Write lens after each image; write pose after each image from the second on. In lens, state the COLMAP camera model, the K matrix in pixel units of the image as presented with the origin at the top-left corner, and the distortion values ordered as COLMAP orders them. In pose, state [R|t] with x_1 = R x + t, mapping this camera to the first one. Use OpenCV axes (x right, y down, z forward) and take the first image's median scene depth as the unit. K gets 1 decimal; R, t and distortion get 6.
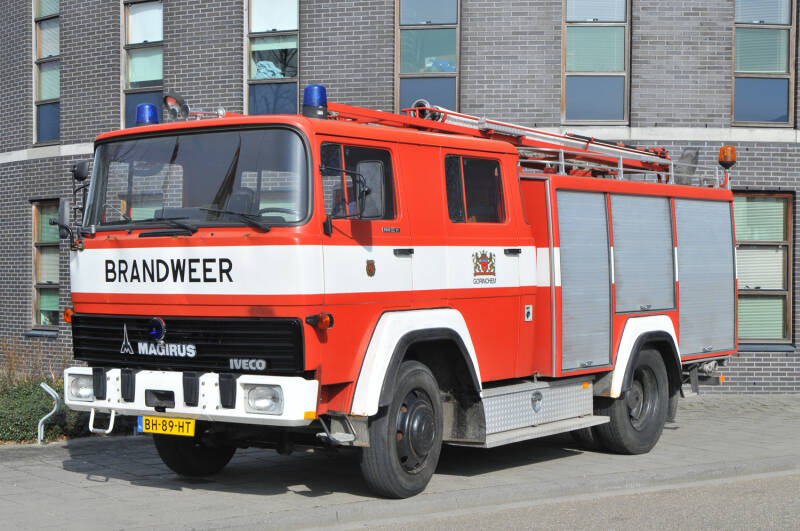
lens RADIAL K [[1332.7, 0, 400.0], [0, 1332.7, 265.5], [0, 0, 1]] dist [0.194145, 0.047304]
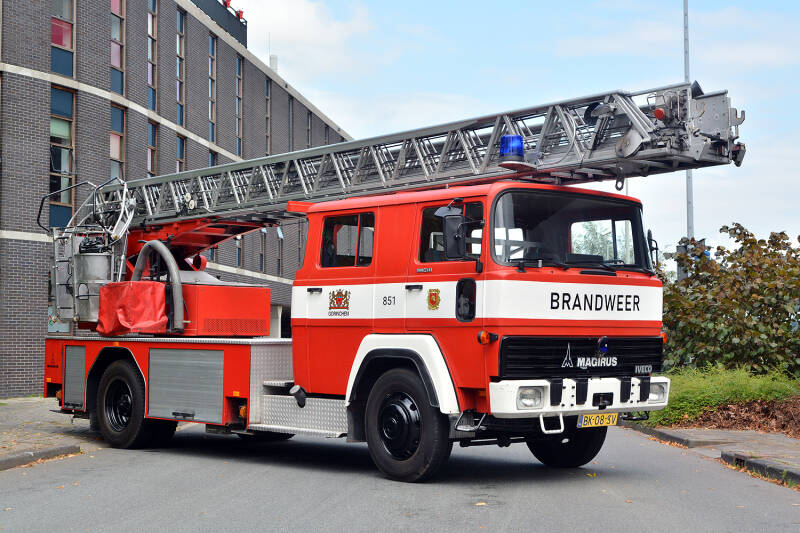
lens RADIAL K [[1221.0, 0, 400.0], [0, 1221.0, 266.5], [0, 0, 1]] dist [0.171748, 0.013690]
pose [[0.233106, 0.050731, 0.971127, -1.374860], [-0.013099, 0.998712, -0.049028, 0.030264], [-0.972363, -0.001292, 0.233470, 0.895124]]
